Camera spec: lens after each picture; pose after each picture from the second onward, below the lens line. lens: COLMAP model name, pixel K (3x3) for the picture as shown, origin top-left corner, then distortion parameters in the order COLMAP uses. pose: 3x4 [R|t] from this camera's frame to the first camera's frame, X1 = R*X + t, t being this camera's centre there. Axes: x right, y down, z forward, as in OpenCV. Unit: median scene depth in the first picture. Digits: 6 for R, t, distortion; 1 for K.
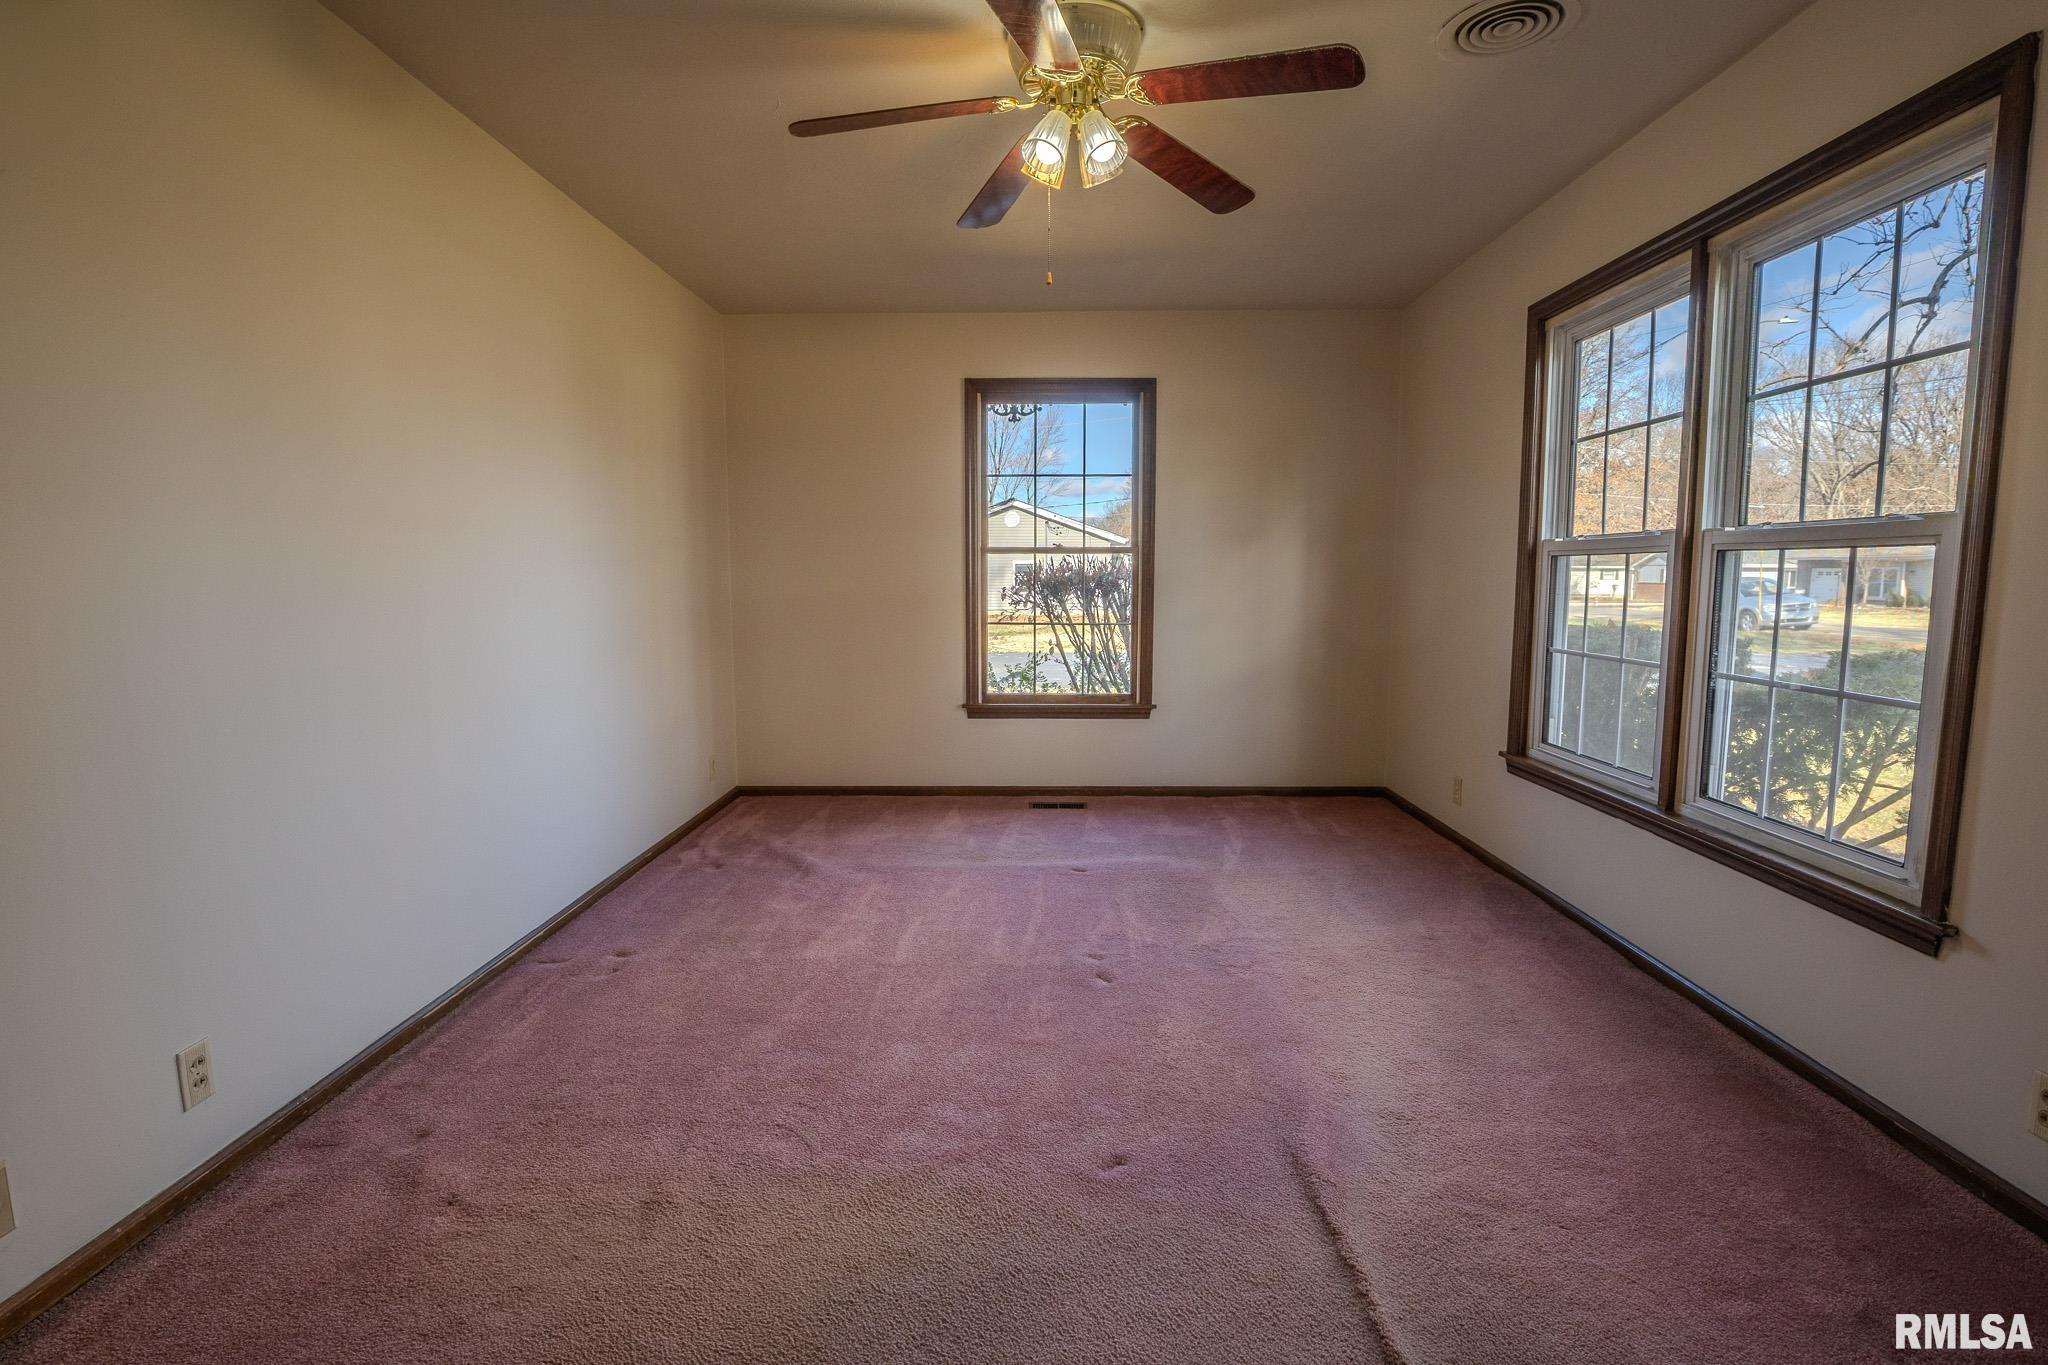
lens RADIAL K [[950.0, 0, 1026.5], [0, 950.0, 685.6], [0, 0, 1]] dist [-0.027805, 0.000139]
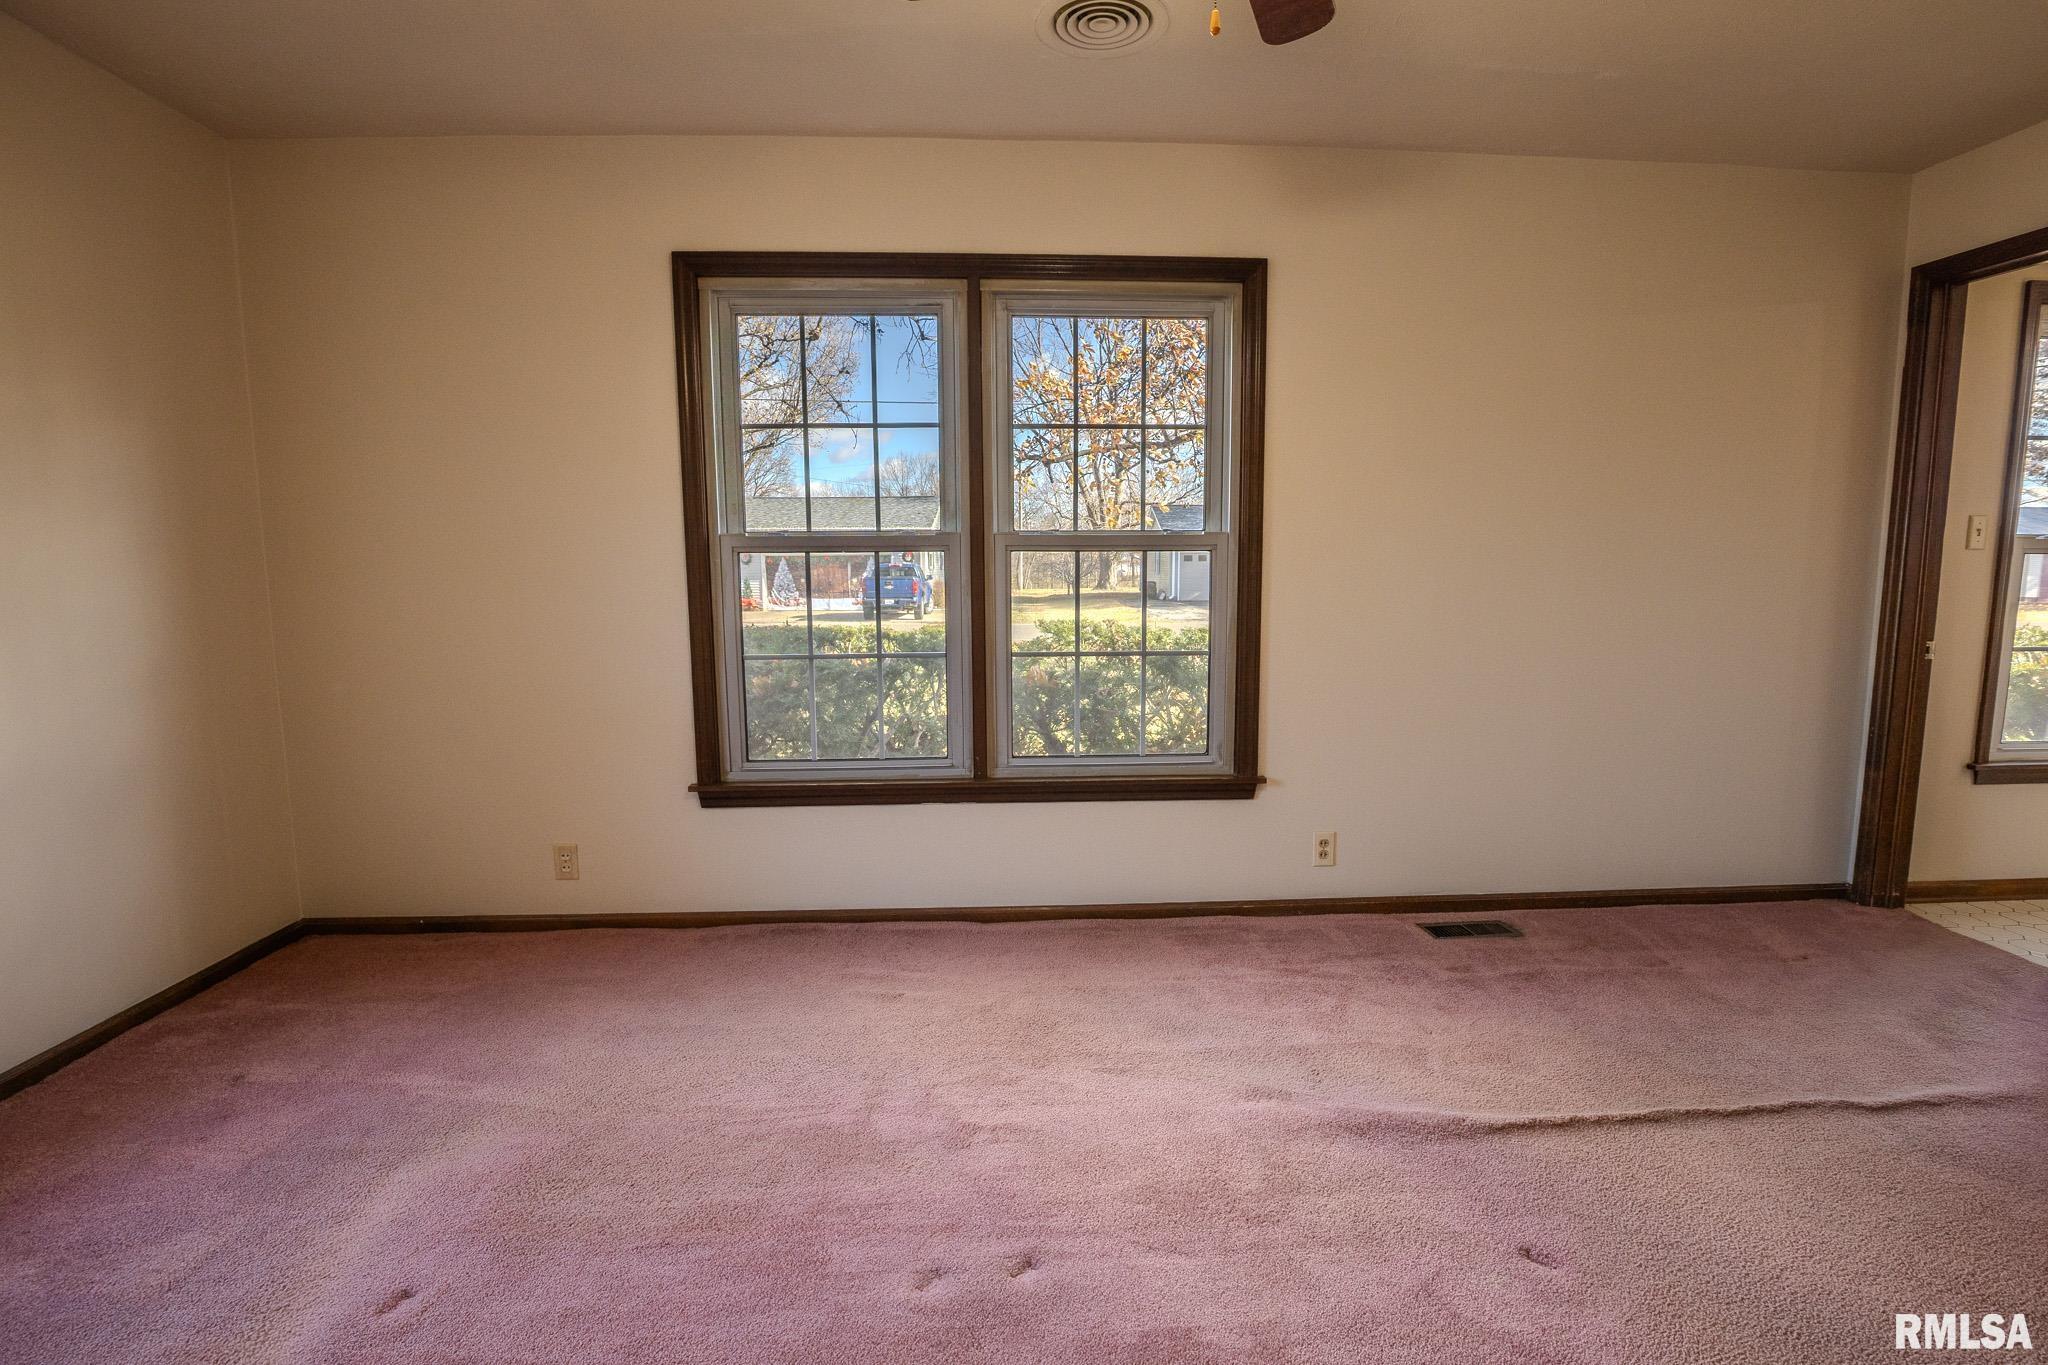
lens RADIAL K [[973.1, 0, 1024.0], [0, 973.1, 682.5], [0, 0, 1]] dist [-0.026894, -0.000052]
pose [[-0.068110, -0.122569, 0.990120, -0.530012], [0.120065, 0.984205, 0.130096, -0.144118], [-0.990427, 0.127739, -0.052318, 1.109921]]
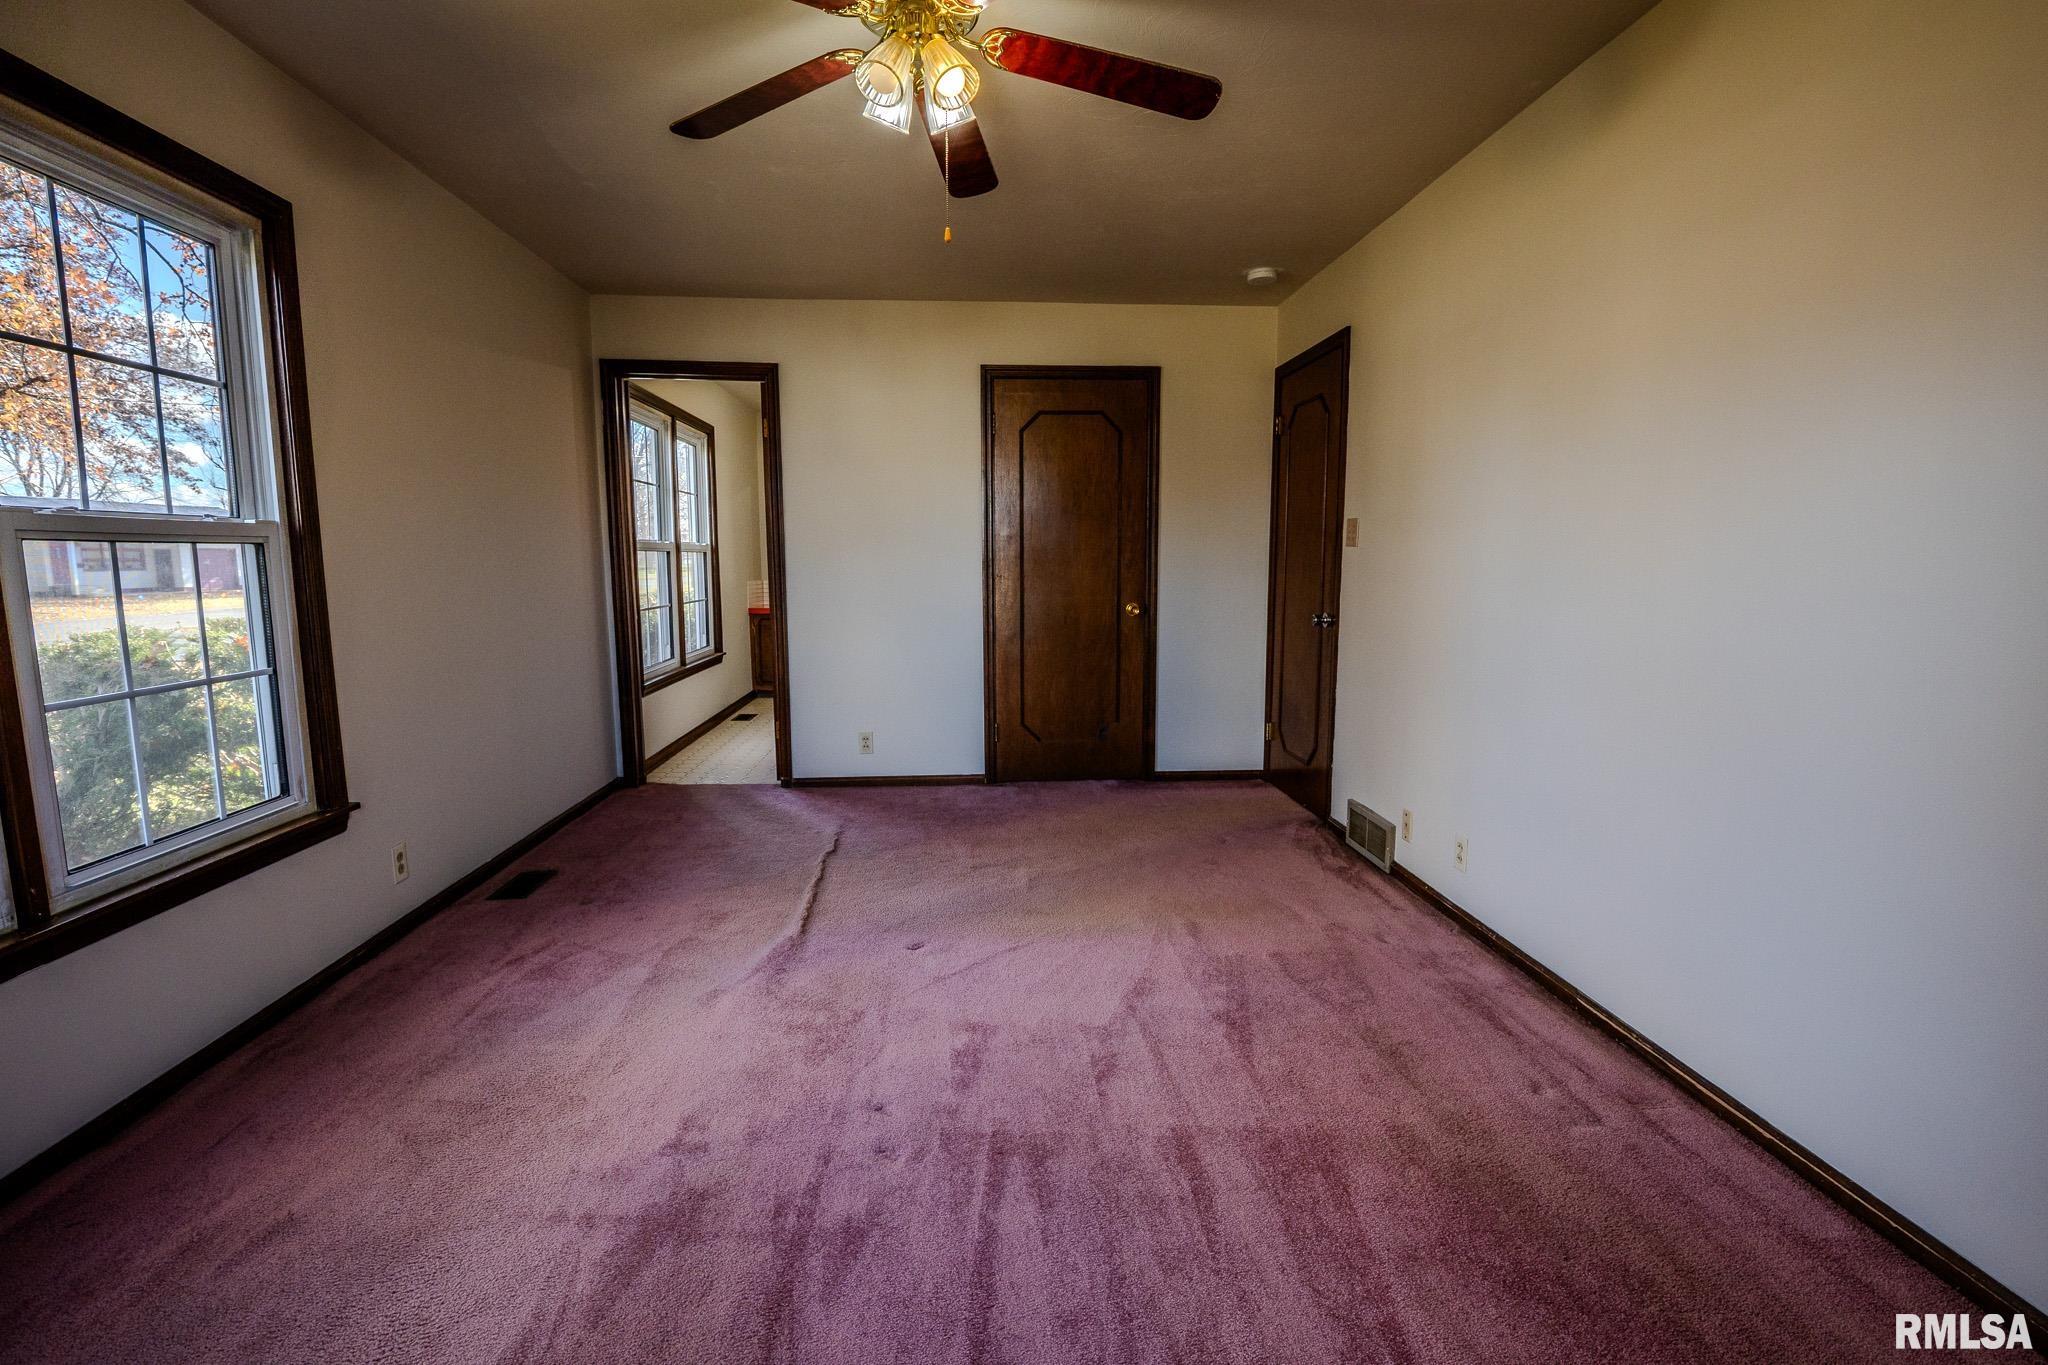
lens RADIAL K [[950.0, 0, 1026.5], [0, 950.0, 685.6], [0, 0, 1]] dist [-0.027805, 0.000139]
pose [[-0.996059, 0.016960, -0.087052, 0.032720], [-0.005220, 0.968631, 0.248448, -0.223607], [0.088535, 0.247923, -0.964726, 1.848199]]
